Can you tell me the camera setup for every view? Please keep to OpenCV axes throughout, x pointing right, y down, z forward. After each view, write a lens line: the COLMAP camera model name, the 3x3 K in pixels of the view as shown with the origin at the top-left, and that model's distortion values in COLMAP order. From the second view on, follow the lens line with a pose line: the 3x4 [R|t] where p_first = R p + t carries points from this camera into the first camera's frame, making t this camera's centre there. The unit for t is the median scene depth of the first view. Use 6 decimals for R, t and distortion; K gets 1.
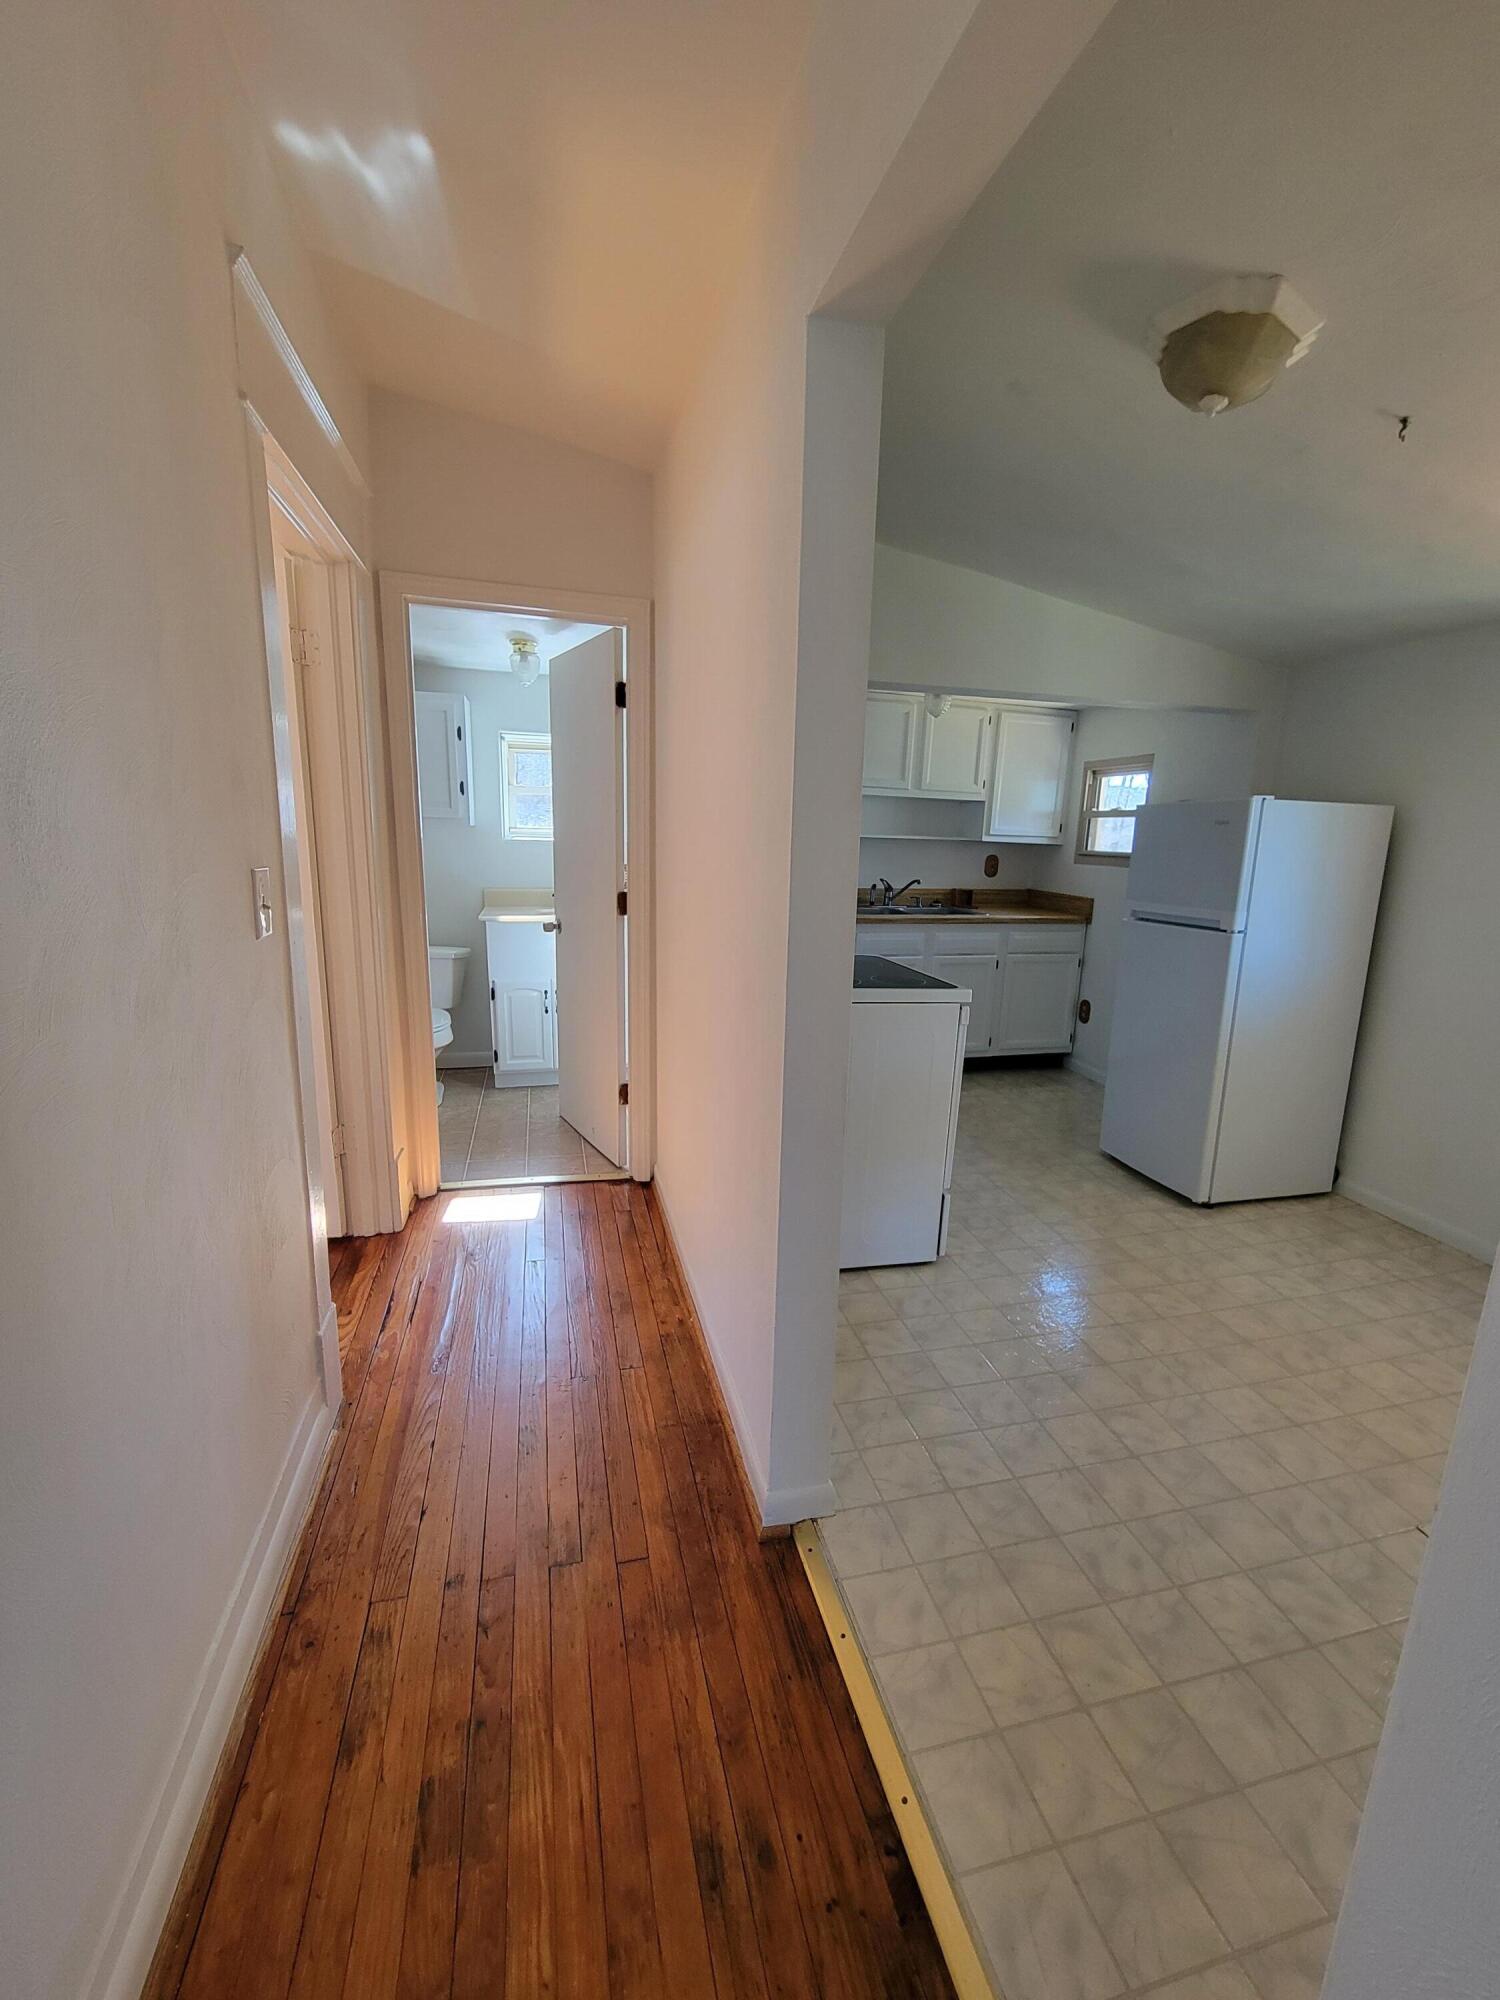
lens RADIAL K [[821.6, 0, 758.7], [0, 821.6, 993.0], [0, 0, 1]] dist [-0.008533, -0.001177]
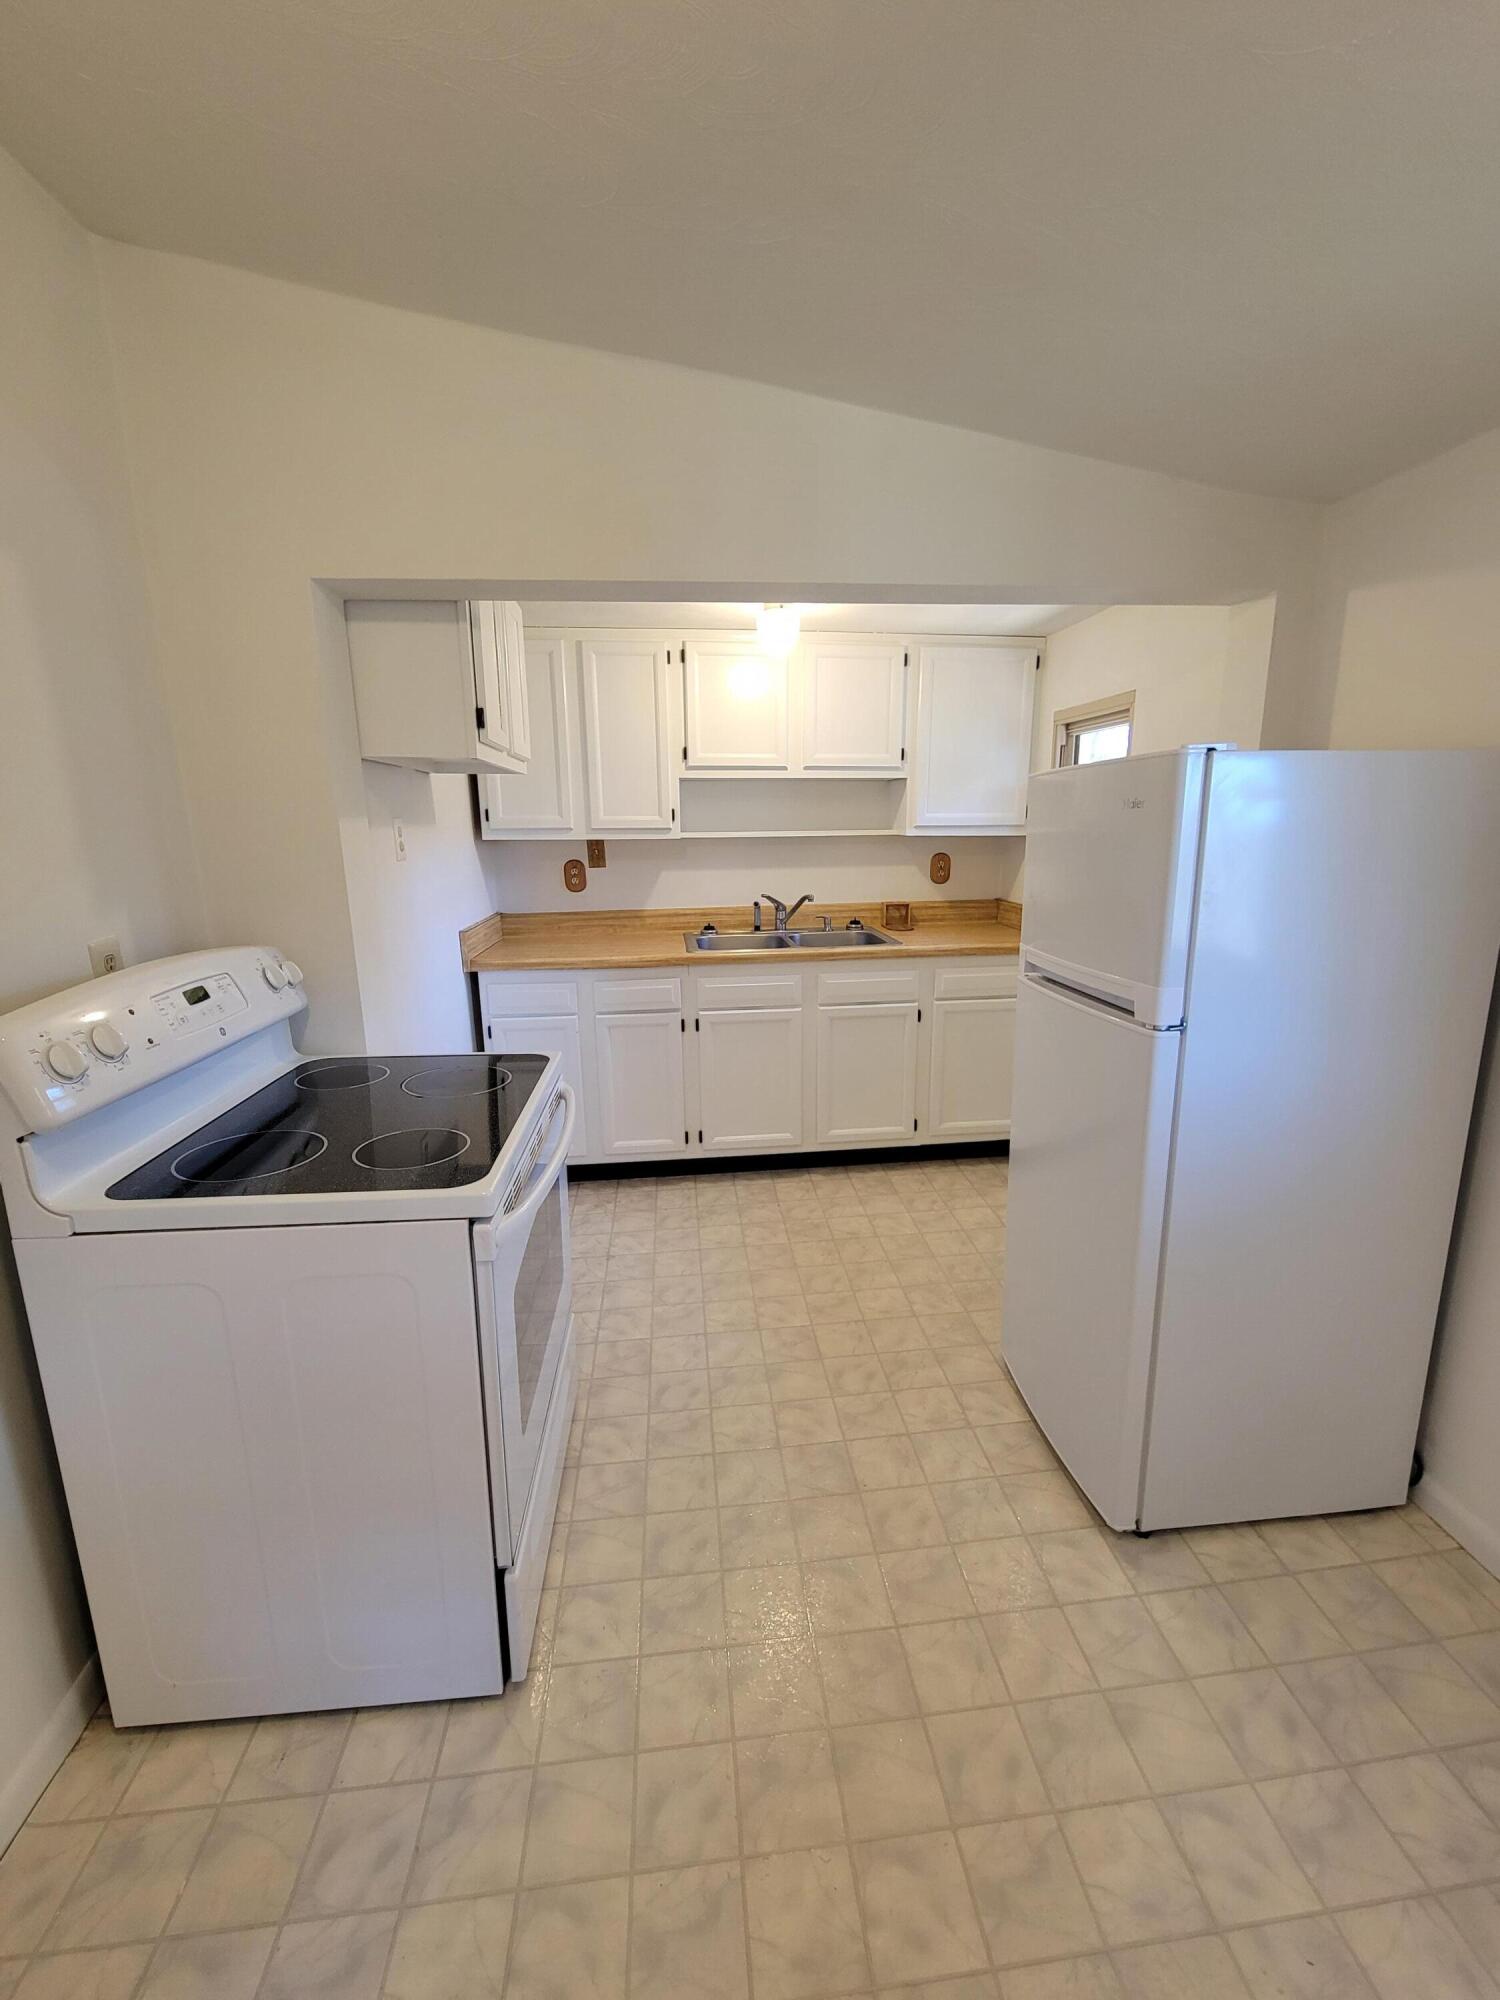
lens RADIAL K [[821.6, 0, 743.8], [0, 821.6, 1014.6], [0, 0, 1]] dist [-0.008533, -0.001177]
pose [[0.989187, -0.010708, -0.146267, 0.246343], [0.015670, 0.999339, 0.032814, -0.060661], [0.145819, -0.034752, 0.988701, 0.297107]]
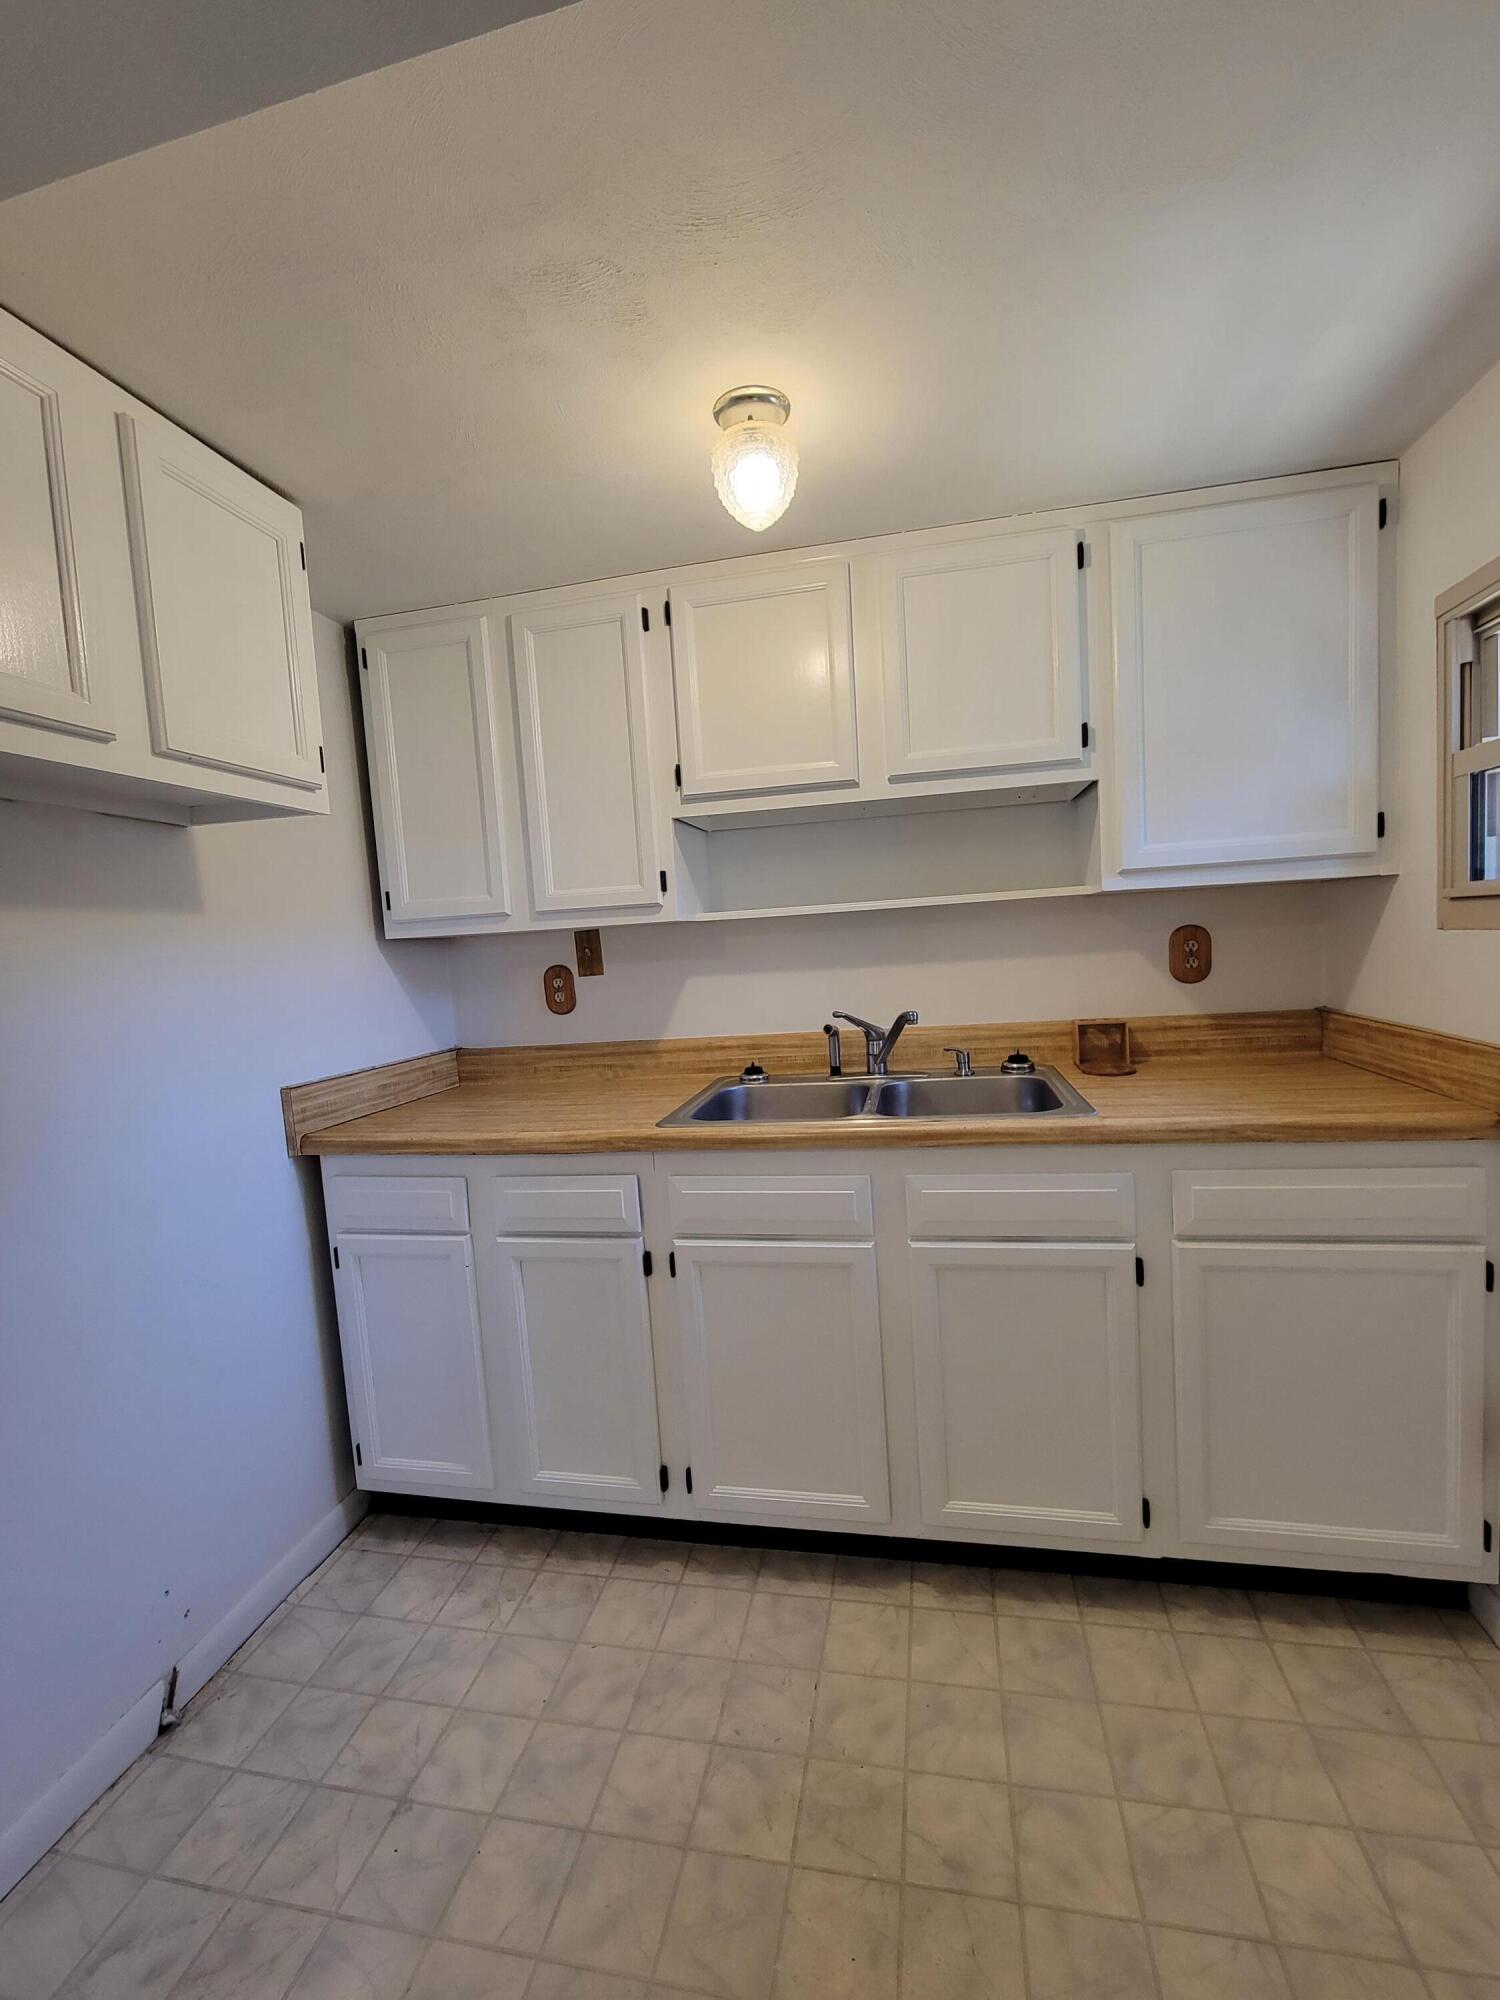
lens RADIAL K [[821.6, 0, 750.2], [0, 821.6, 1013.3], [0, 0, 1]] dist [-0.008533, -0.001177]
pose [[0.900699, -0.052053, -0.431314, 0.297065], [0.006926, 0.994390, -0.105545, -0.100657], [0.434388, 0.092077, 0.896007, 0.648390]]
